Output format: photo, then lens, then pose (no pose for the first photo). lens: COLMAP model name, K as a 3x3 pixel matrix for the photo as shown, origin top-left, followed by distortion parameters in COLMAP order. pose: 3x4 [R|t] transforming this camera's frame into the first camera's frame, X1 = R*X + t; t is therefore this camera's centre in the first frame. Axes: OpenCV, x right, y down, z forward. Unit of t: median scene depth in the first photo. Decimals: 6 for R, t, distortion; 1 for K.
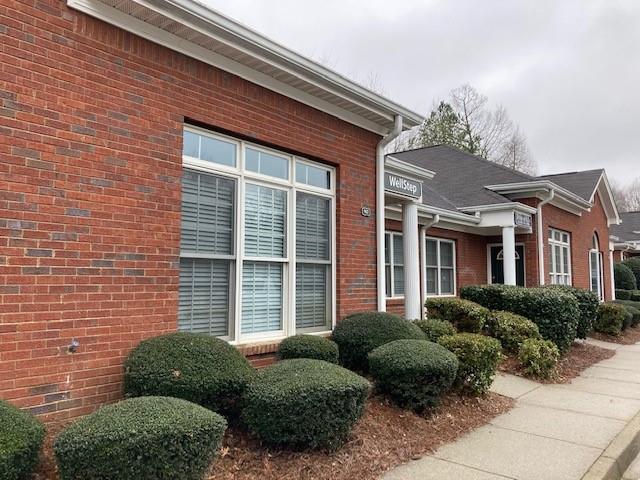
lens RADIAL K [[513.3, 0, 320.0], [0, 513.3, 240.0], [0, 0, 1]] dist [0.000721, 0.001195]
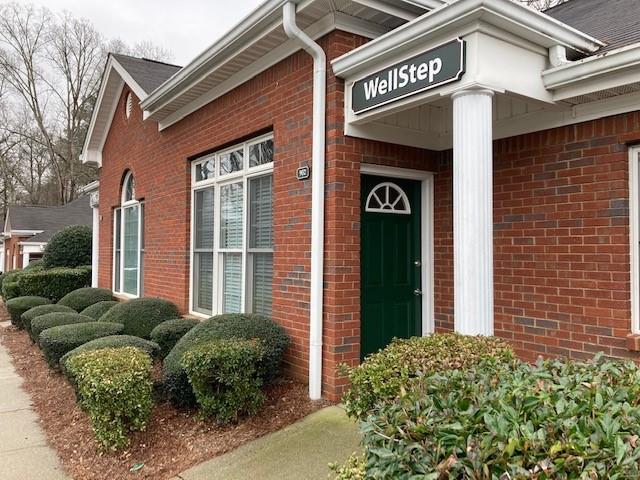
lens RADIAL K [[513.3, 0, 320.0], [0, 513.3, 240.0], [0, 0, 1]] dist [0.000721, 0.001195]
pose [[-0.274852, -0.031607, -0.960967, 0.651756], [0.064908, 0.996570, -0.051343, 0.061415], [0.959293, -0.076486, -0.271857, 1.079515]]
